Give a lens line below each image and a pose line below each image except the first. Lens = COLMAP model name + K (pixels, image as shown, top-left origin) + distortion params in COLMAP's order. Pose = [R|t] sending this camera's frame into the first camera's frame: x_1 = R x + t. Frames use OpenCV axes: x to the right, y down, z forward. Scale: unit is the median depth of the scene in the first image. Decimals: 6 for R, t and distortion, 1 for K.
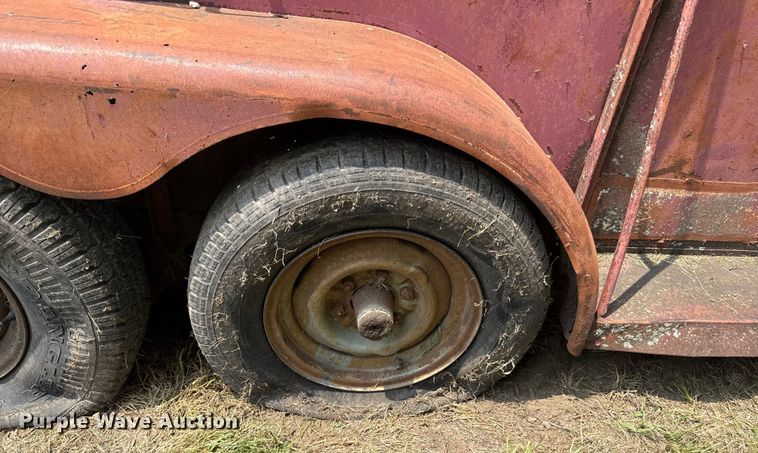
lens RADIAL K [[539.1, 0, 377.9], [0, 539.1, 270.0], [0, 0, 1]] dist [0.027385, -0.029422]
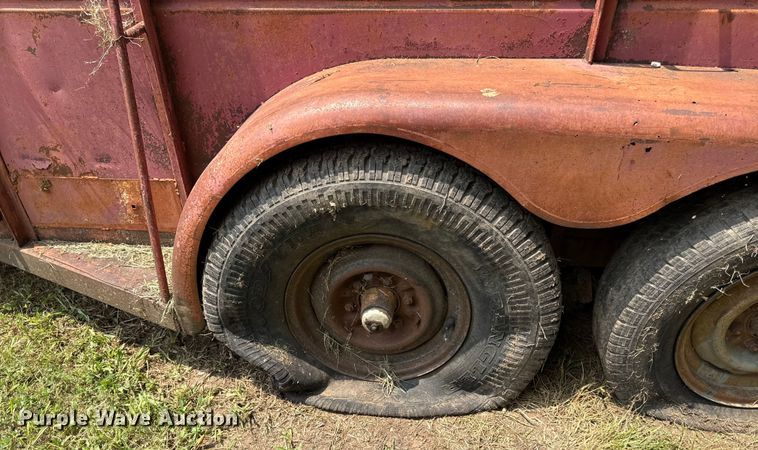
lens RADIAL K [[539.1, 0, 378.6], [0, 539.1, 283.8], [0, 0, 1]] dist [0.027385, -0.029422]
pose [[0.980057, 0.022965, -0.197384, -0.633293], [-0.028461, 0.999281, -0.025052, 0.032958], [0.196667, 0.030170, 0.980006, -0.245040]]
